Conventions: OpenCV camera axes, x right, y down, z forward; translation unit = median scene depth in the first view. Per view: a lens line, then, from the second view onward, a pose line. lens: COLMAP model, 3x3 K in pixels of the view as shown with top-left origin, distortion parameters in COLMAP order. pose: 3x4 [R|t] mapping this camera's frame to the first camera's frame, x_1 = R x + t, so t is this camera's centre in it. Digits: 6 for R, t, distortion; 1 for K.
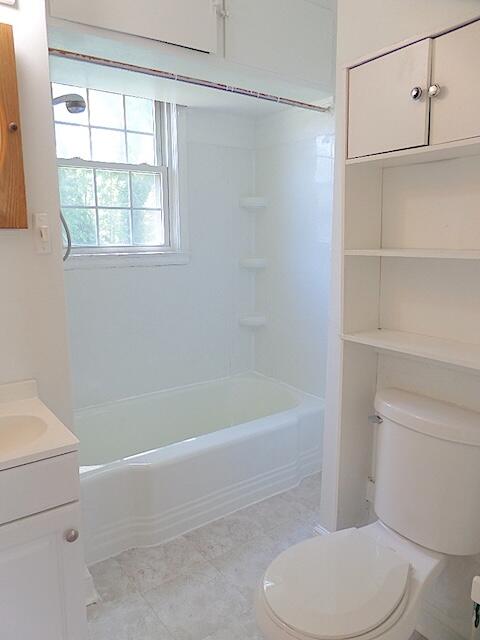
lens RADIAL K [[467.0, 0, 240.0], [0, 467.0, 320.0], [0, 0, 1]] dist [-0.013041, -0.006507]
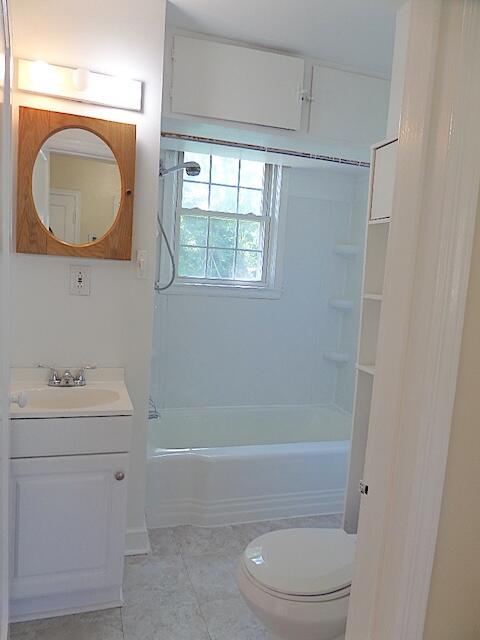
lens RADIAL K [[467.0, 0, 240.0], [0, 467.0, 320.0], [0, 0, 1]] dist [-0.013041, -0.006507]
pose [[0.946580, 0.098106, -0.307184, 0.220336], [-0.123738, 0.990180, -0.065061, 0.024872], [0.297784, 0.099596, 0.949424, -0.166706]]
